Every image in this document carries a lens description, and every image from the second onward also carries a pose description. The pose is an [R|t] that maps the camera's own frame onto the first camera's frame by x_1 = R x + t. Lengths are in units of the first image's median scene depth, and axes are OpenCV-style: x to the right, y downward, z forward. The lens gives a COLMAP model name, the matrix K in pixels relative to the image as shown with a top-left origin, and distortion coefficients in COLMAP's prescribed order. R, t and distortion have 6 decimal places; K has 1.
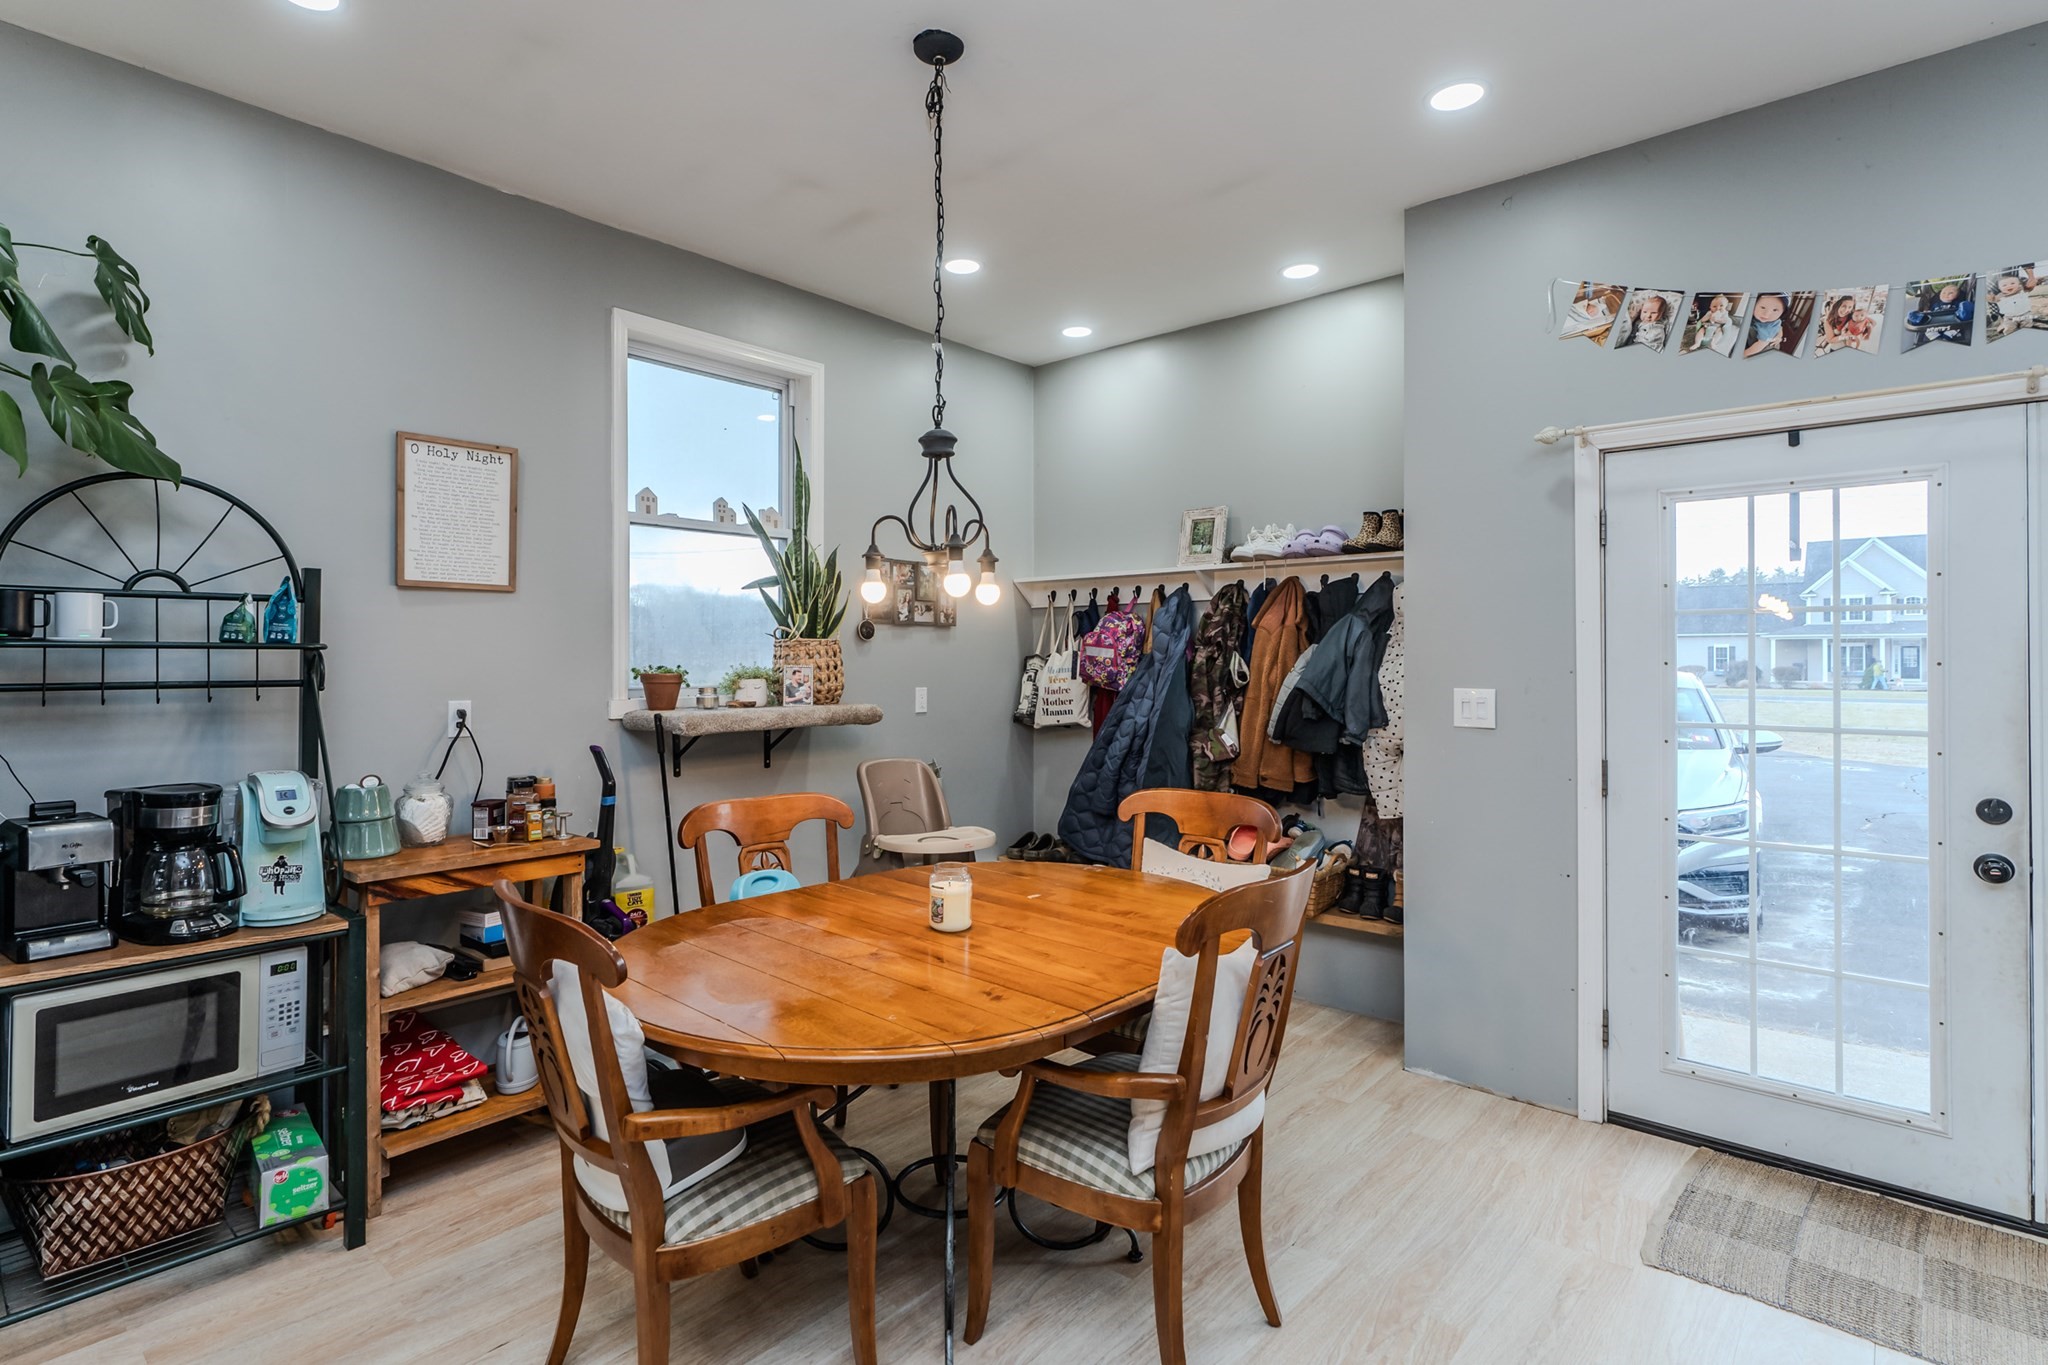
lens RADIAL K [[951.7, 0, 1026.9], [0, 951.7, 666.5], [0, 0, 1]] dist [0.015201, 0.000382]
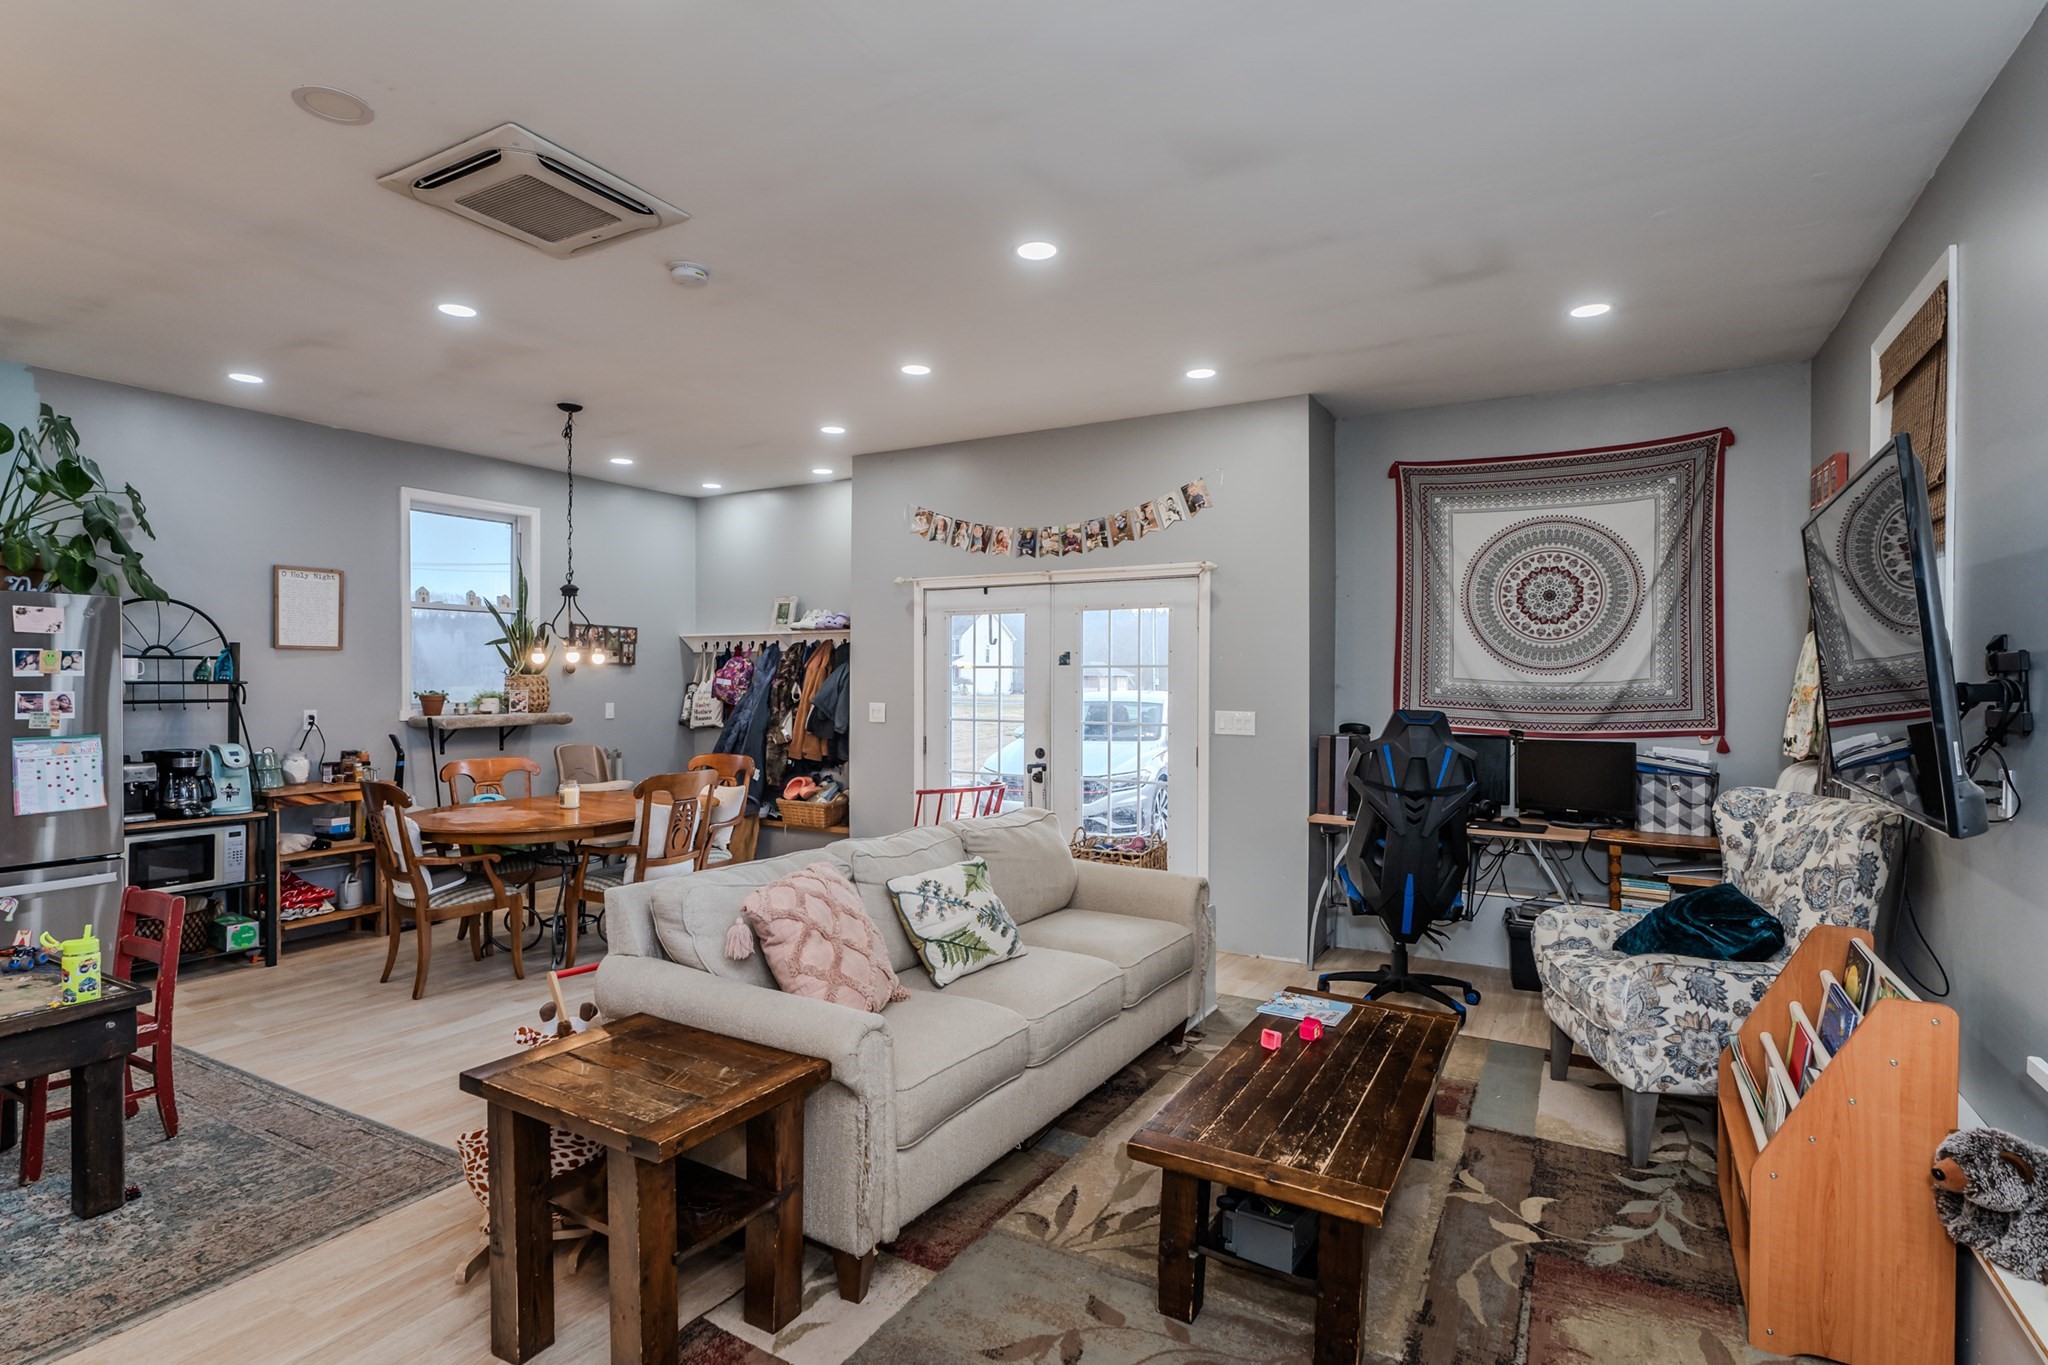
lens RADIAL K [[951.7, 0, 1021.1], [0, 951.7, 692.5], [0, 0, 1]] dist [0.015201, 0.000382]
pose [[0.984768, 0.000647, 0.173873, 0.442381], [-0.002355, 0.999951, 0.009619, -0.019269], [-0.173859, -0.009882, 0.984721, -1.080722]]
